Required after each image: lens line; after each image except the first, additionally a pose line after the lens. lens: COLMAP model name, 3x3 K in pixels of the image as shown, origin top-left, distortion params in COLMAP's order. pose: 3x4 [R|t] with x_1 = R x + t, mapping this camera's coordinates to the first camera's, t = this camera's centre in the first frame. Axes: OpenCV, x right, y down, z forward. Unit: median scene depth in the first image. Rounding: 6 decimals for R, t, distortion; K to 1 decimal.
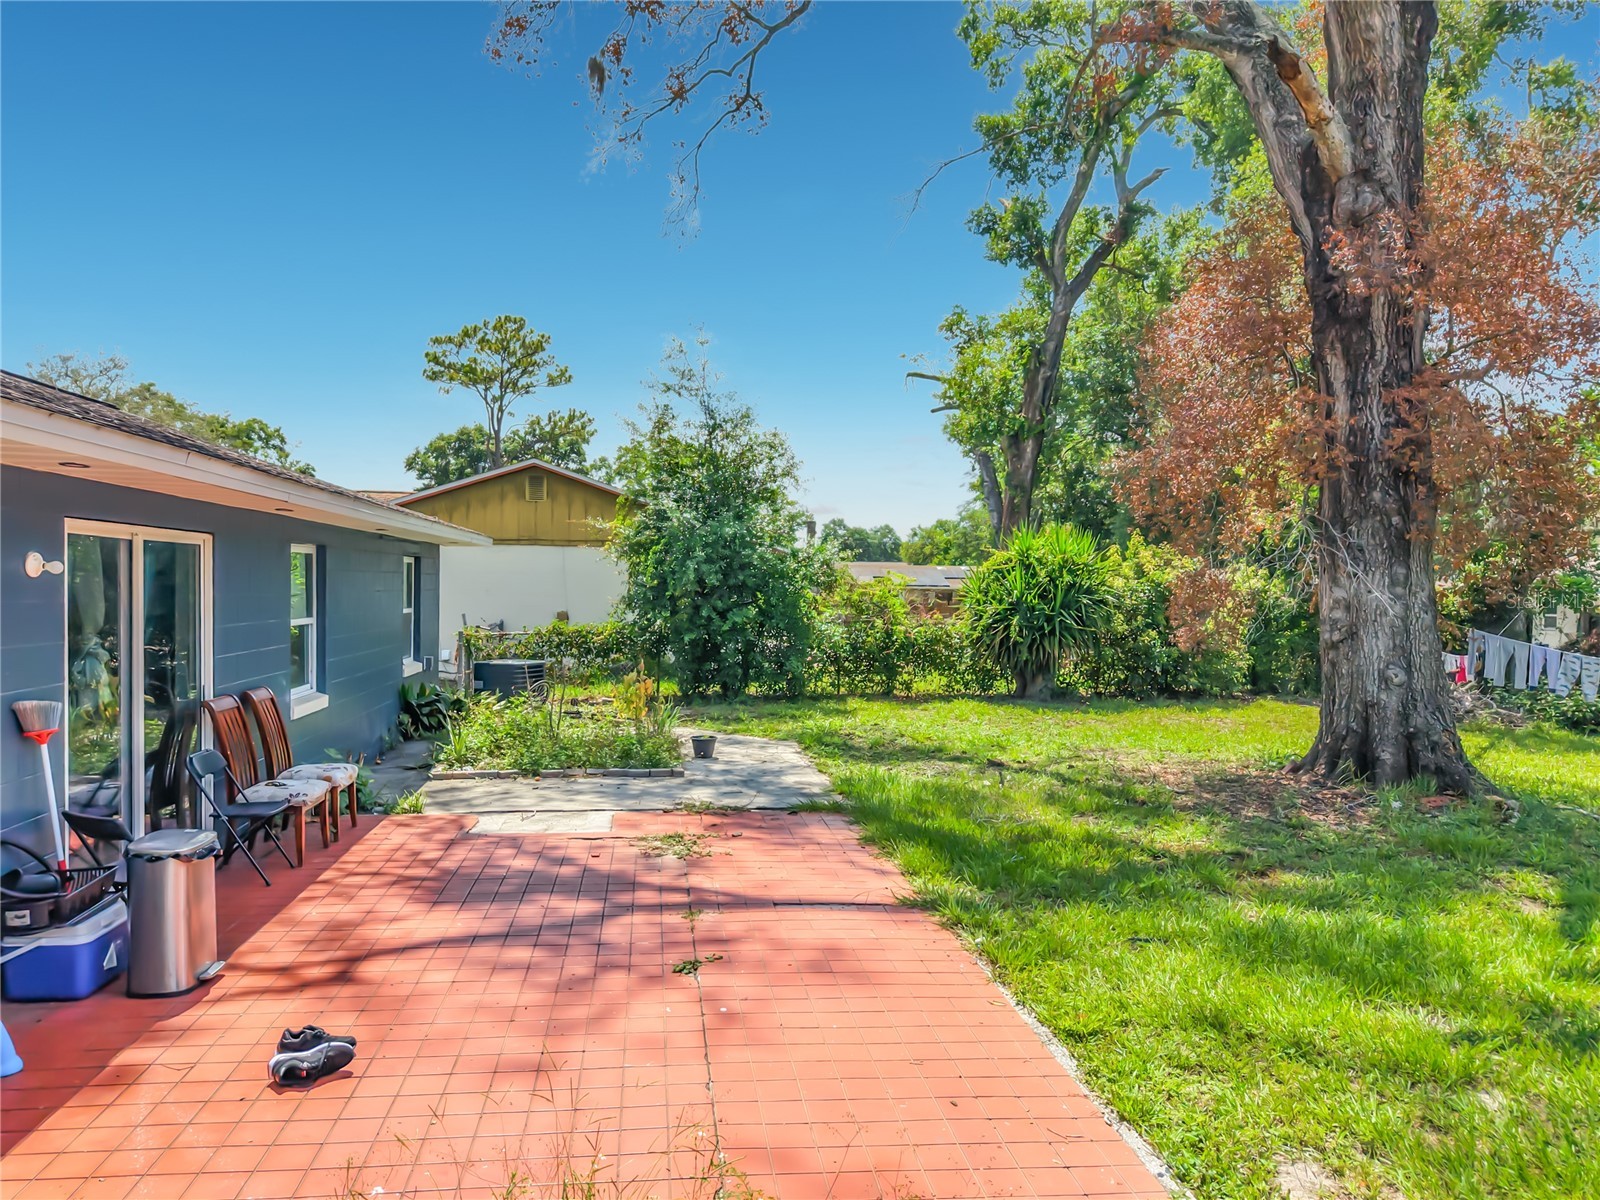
lens RADIAL K [[1064.2, 0, 800.0], [0, 1064.2, 600.0], [0, 0, 1]] dist [0.002124, 0.000366]
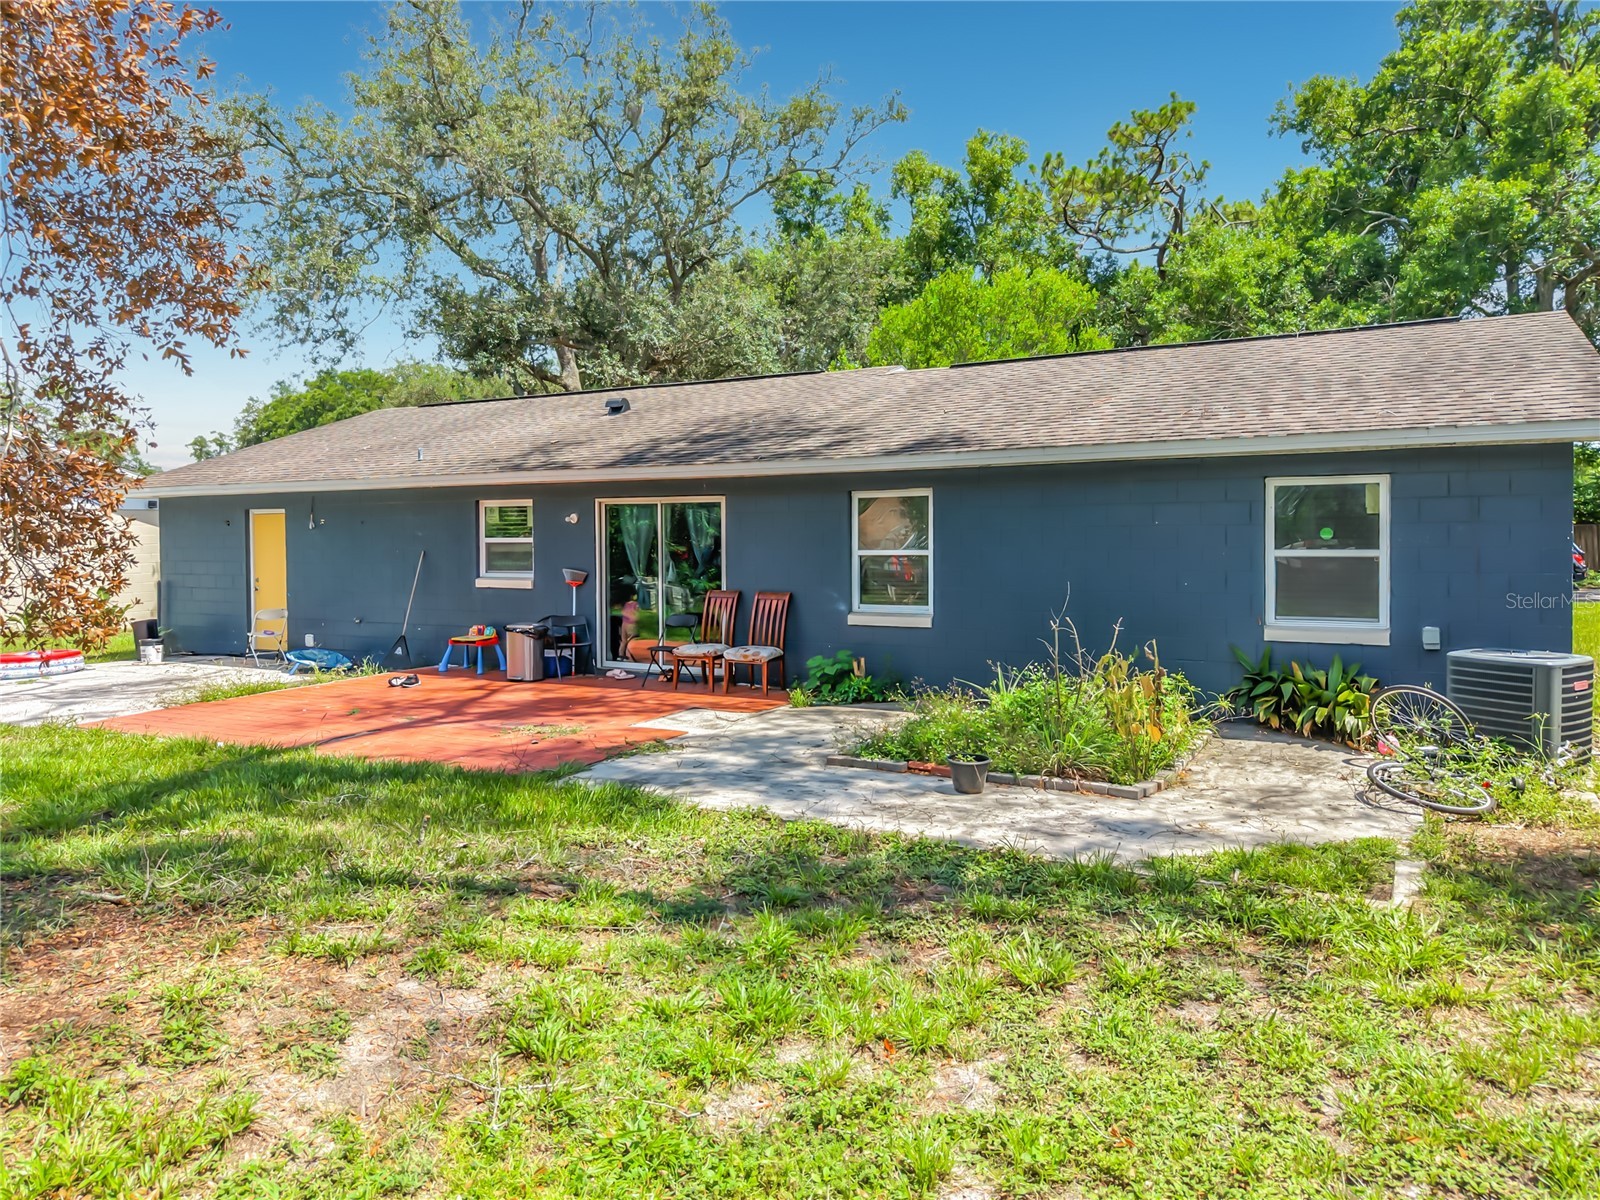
lens RADIAL K [[1064.2, 0, 800.0], [0, 1064.2, 600.0], [0, 0, 1]] dist [0.002124, 0.000366]
pose [[-0.571039, 0.040270, -0.819935, 0.803799], [-0.013231, 0.998215, 0.058241, 0.005913], [0.820816, 0.044107, -0.569487, 2.115000]]
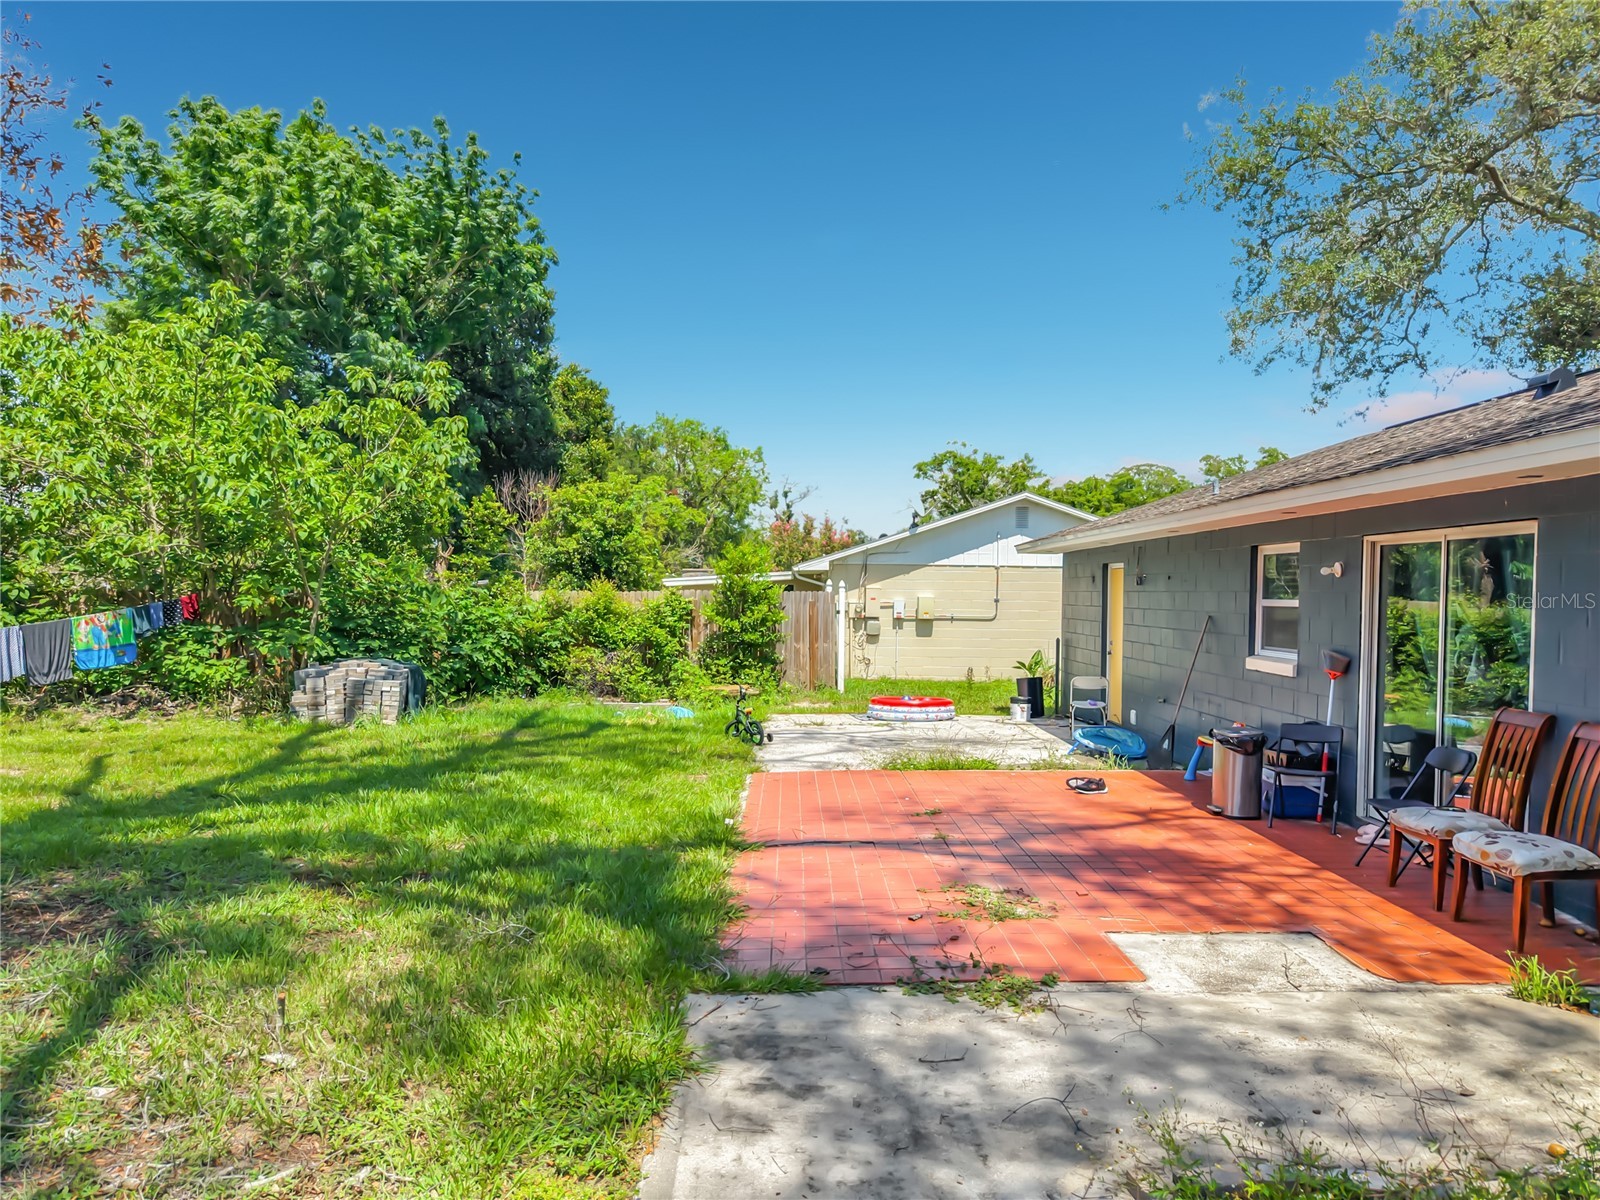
lens RADIAL K [[1064.2, 0, 800.0], [0, 1064.2, 600.0], [0, 0, 1]] dist [0.002124, 0.000366]
pose [[-0.991018, -0.028395, 0.130678, -0.080861], [-0.025598, 0.999407, 0.023033, -0.001854], [-0.131254, 0.019481, -0.991157, 1.948692]]
